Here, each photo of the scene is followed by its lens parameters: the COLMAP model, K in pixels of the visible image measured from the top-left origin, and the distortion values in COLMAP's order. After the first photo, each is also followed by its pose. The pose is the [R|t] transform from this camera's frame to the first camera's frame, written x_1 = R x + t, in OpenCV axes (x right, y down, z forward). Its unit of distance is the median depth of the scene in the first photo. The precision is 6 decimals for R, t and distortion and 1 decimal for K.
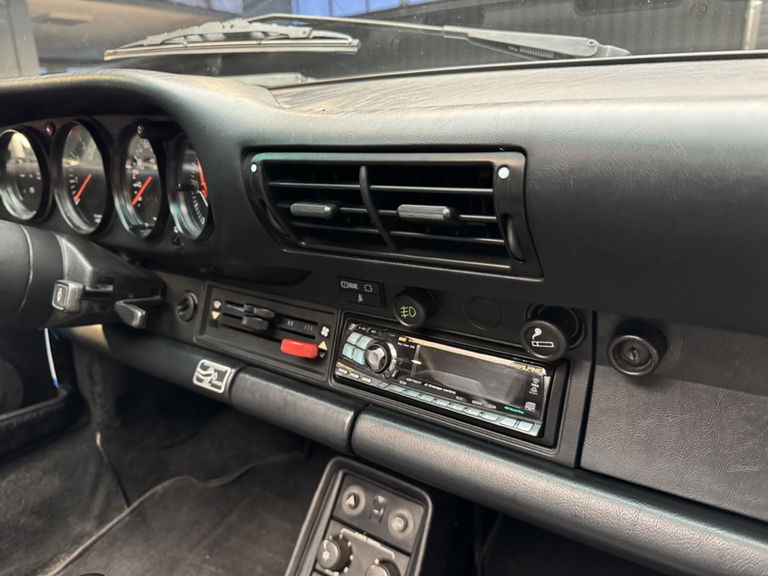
lens RADIAL K [[555.0, 0, 384.0], [0, 555.0, 288.0], [0, 0, 1]] dist [0.043256, -0.080562]
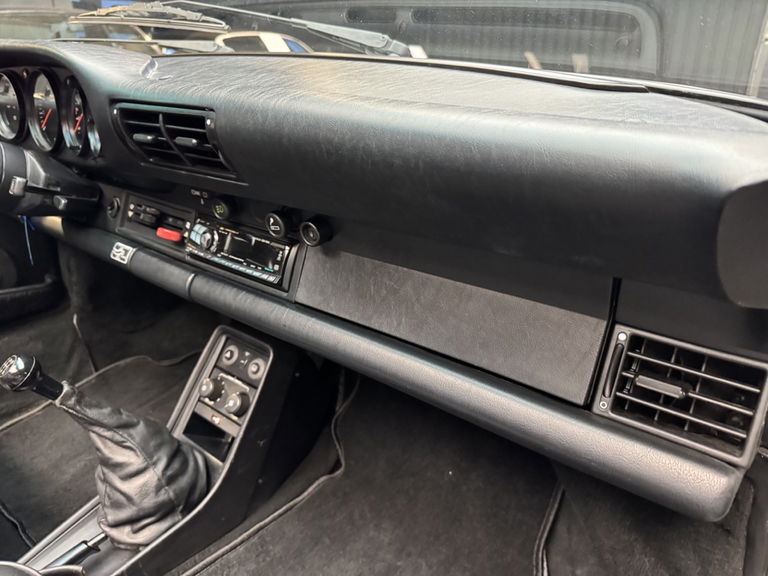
lens RADIAL K [[539.3, 0, 382.8], [0, 539.3, 285.8], [0, 0, 1]] dist [0.042791, -0.076329]
pose [[0.996747, 0.076915, -0.024068, 0.398182], [-0.074669, 0.993720, 0.083340, 0.068037], [0.030327, -0.081272, 0.996230, -0.395005]]
